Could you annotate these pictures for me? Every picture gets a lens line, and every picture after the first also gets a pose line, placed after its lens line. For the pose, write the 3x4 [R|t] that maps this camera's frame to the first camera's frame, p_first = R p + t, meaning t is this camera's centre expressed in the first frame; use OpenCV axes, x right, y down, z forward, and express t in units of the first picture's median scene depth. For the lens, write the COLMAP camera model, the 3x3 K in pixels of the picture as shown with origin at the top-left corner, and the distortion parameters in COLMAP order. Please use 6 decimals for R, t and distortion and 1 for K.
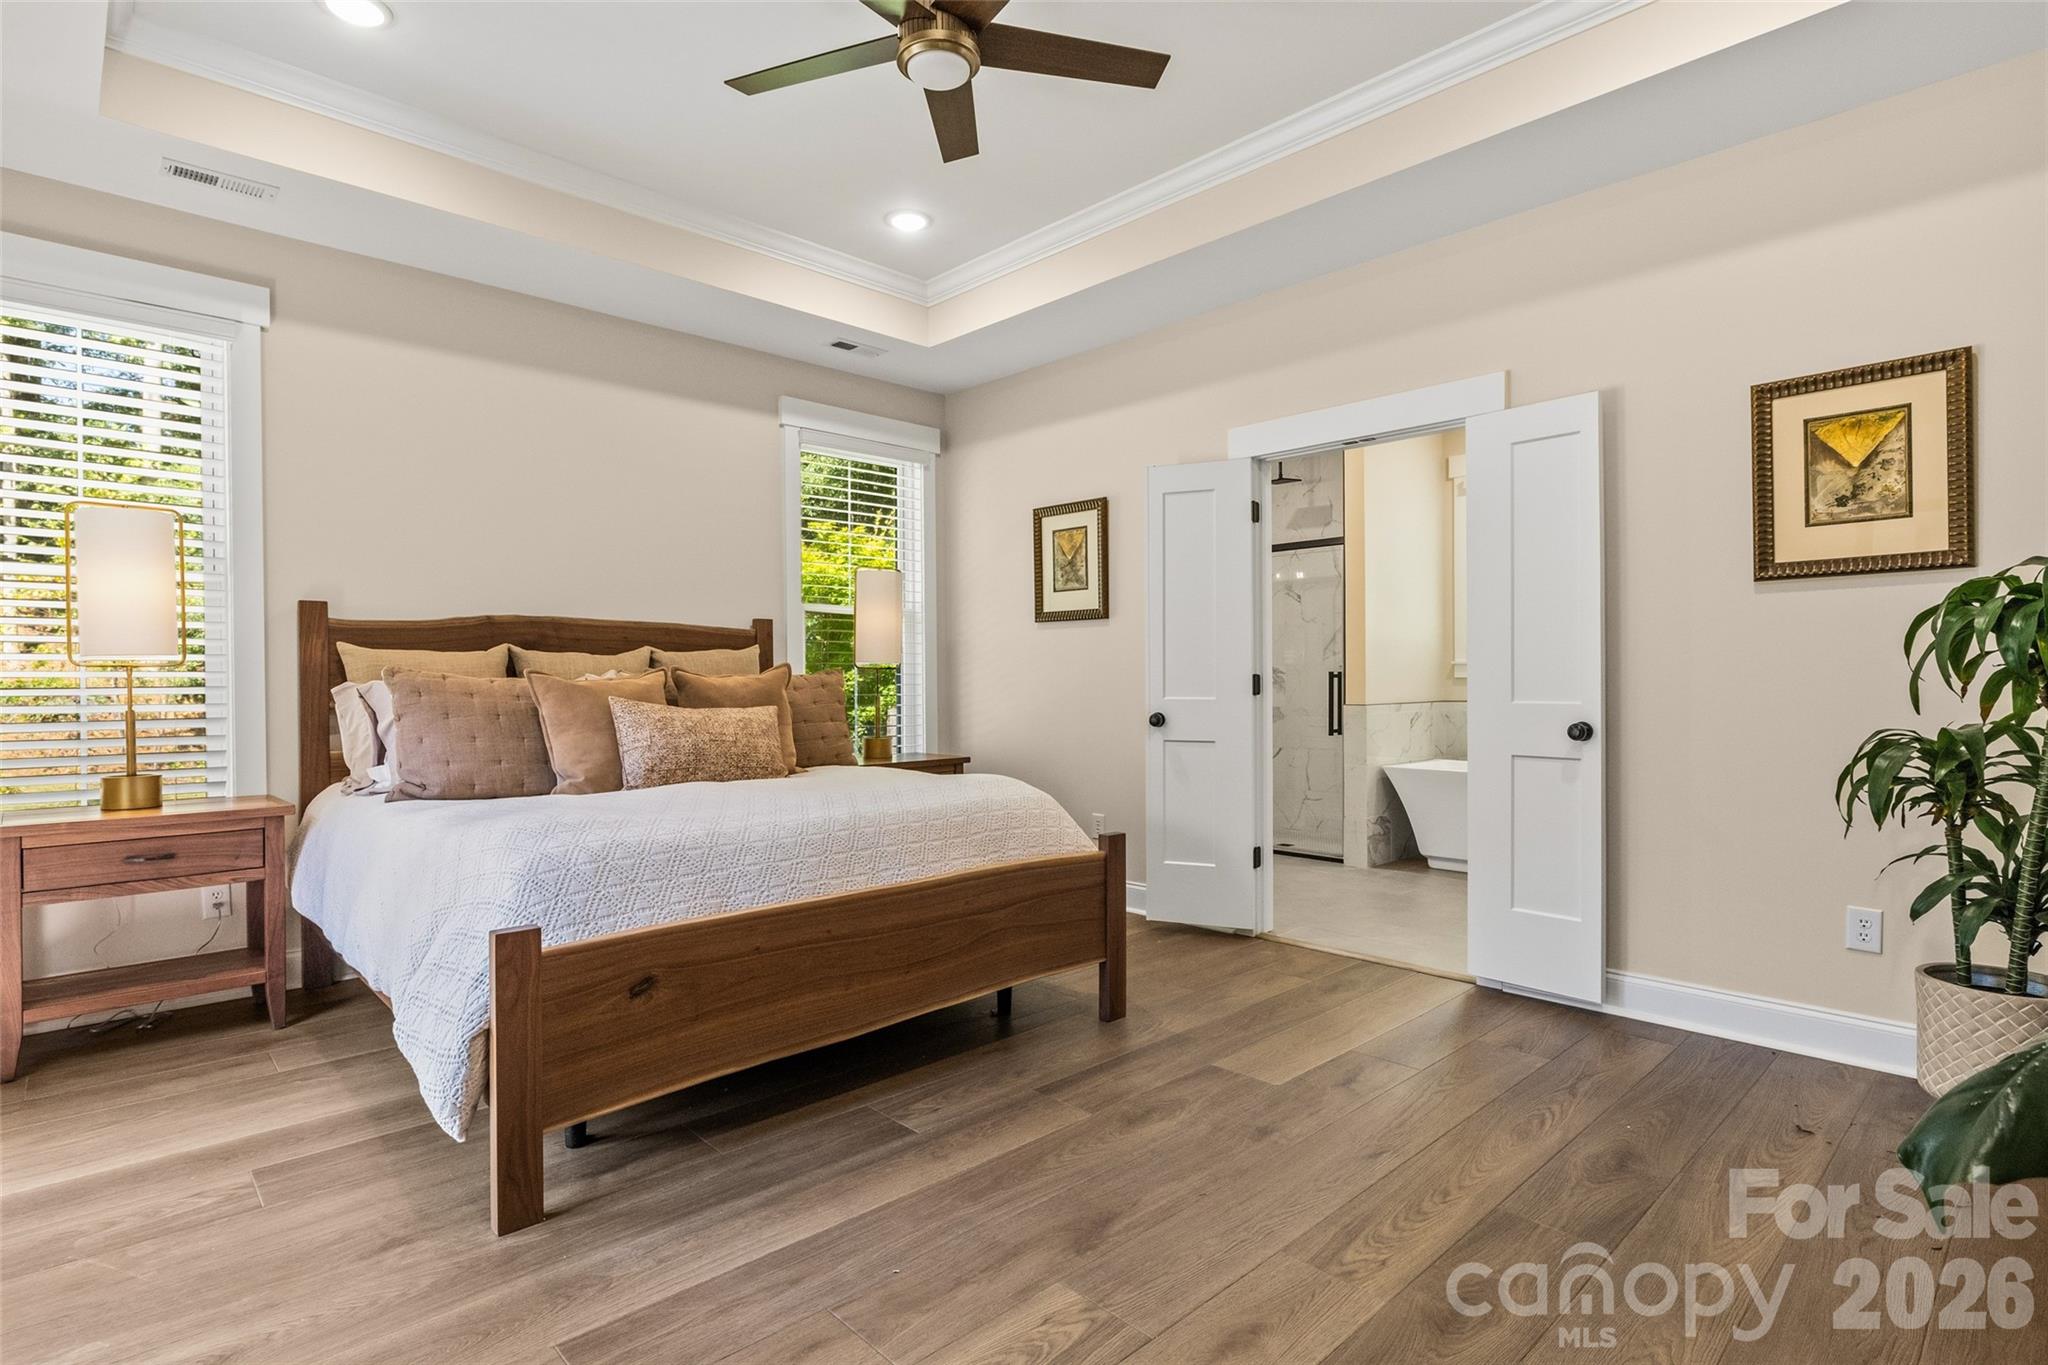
lens RADIAL K [[1012.3, 0, 1019.4], [0, 1012.3, 685.0], [0, 0, 1]] dist [-0.002466, -0.000176]
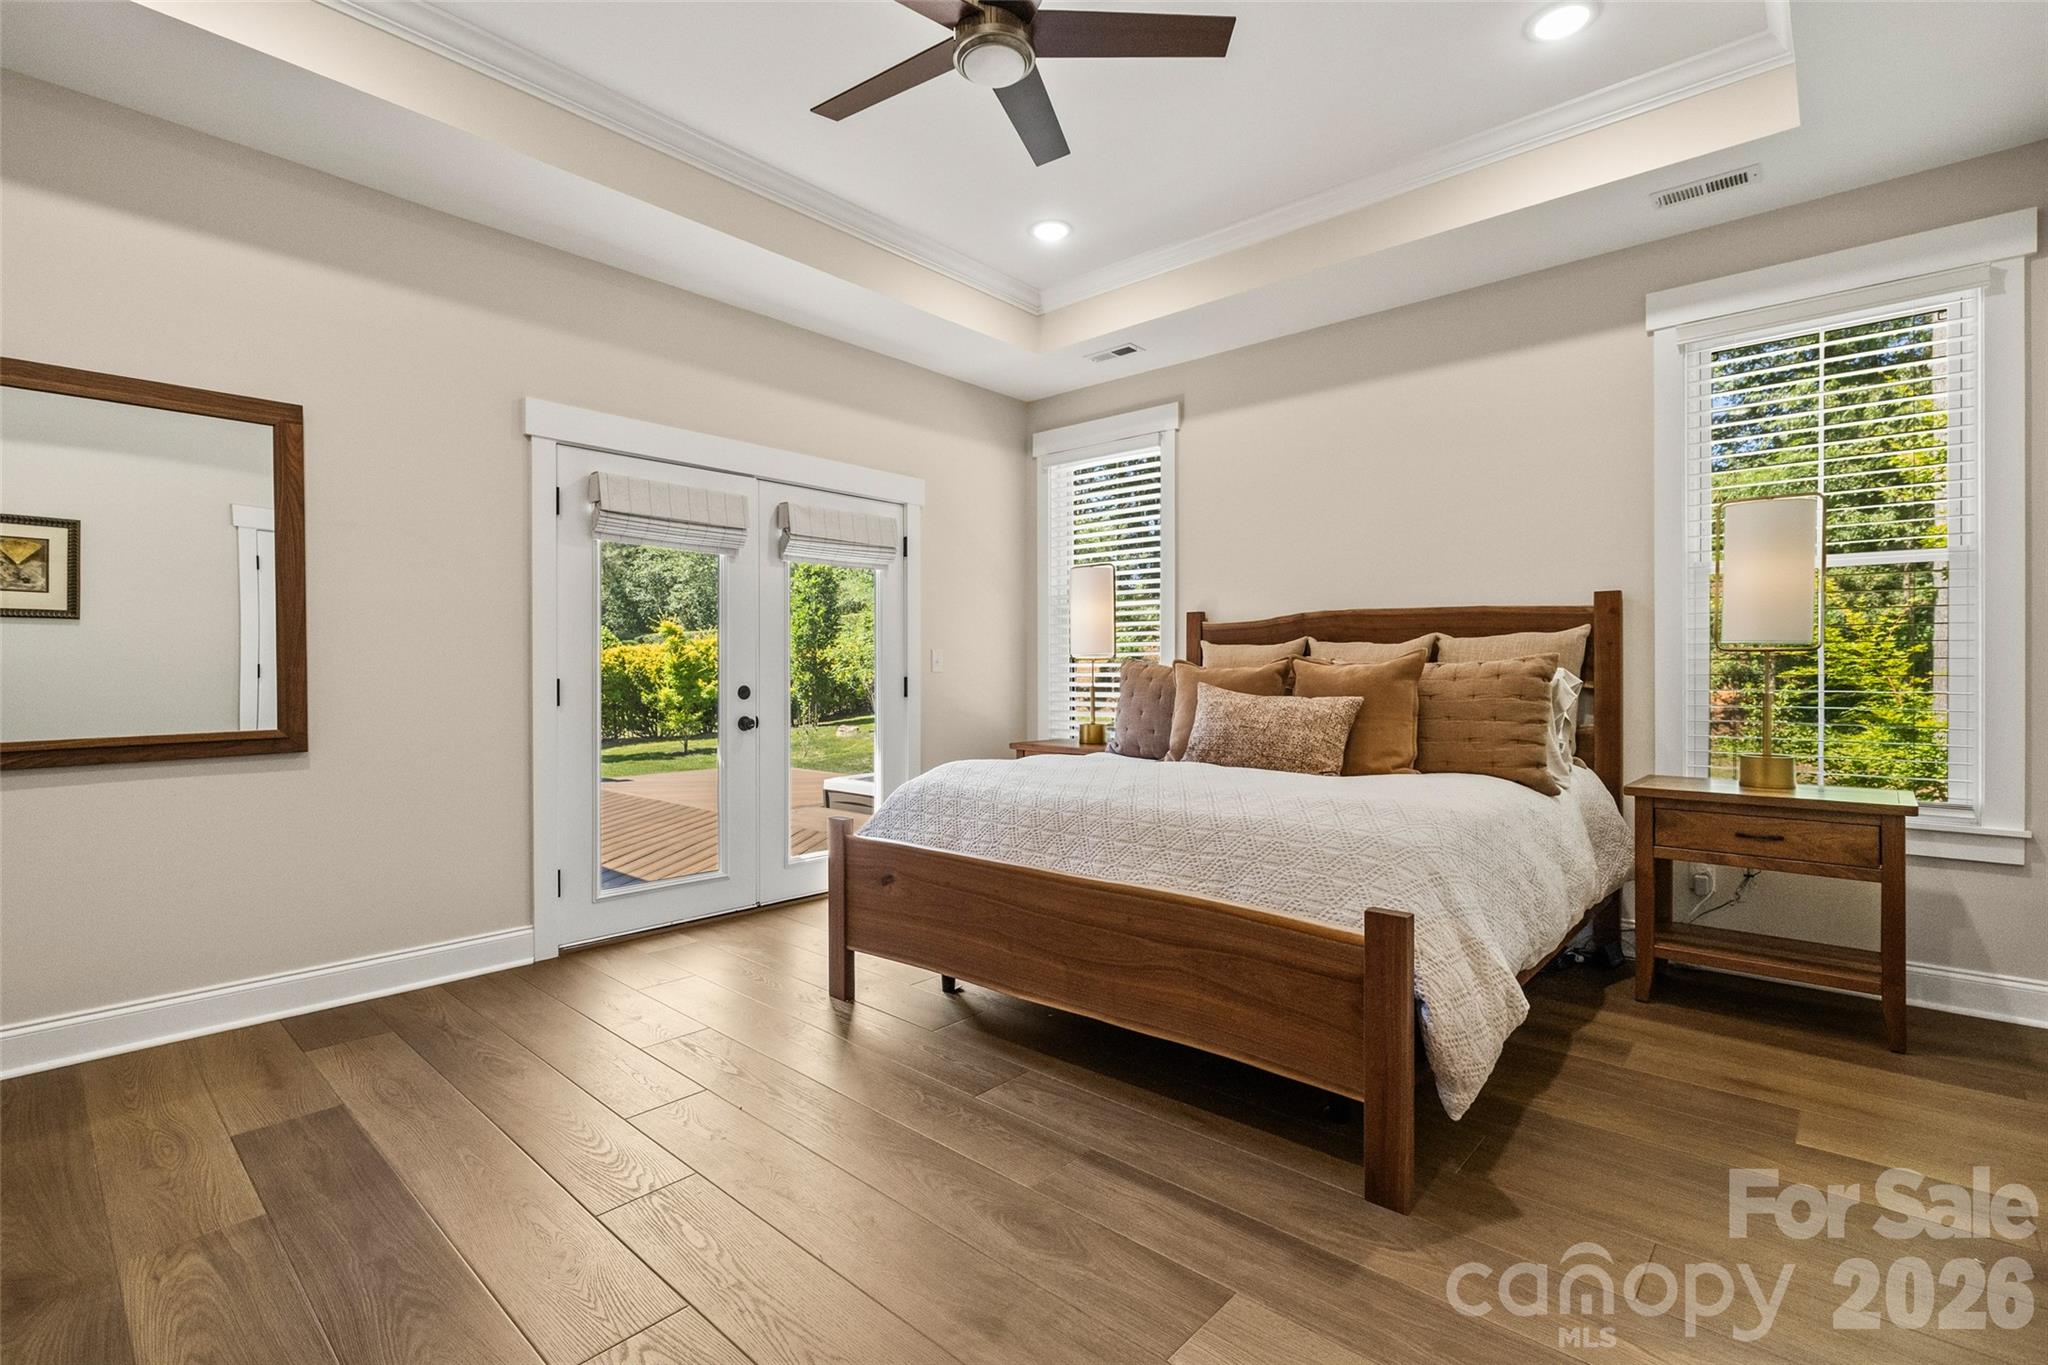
lens RADIAL K [[934.5, 0, 1022.9], [0, 934.5, 673.9], [0, 0, 1]] dist [-0.000901, 0.000014]
pose [[0.080070, 0.009142, -0.996747, 0.636218], [-0.003468, 0.999954, 0.008892, -0.007227], [0.996783, 0.002745, 0.080098, 0.704155]]
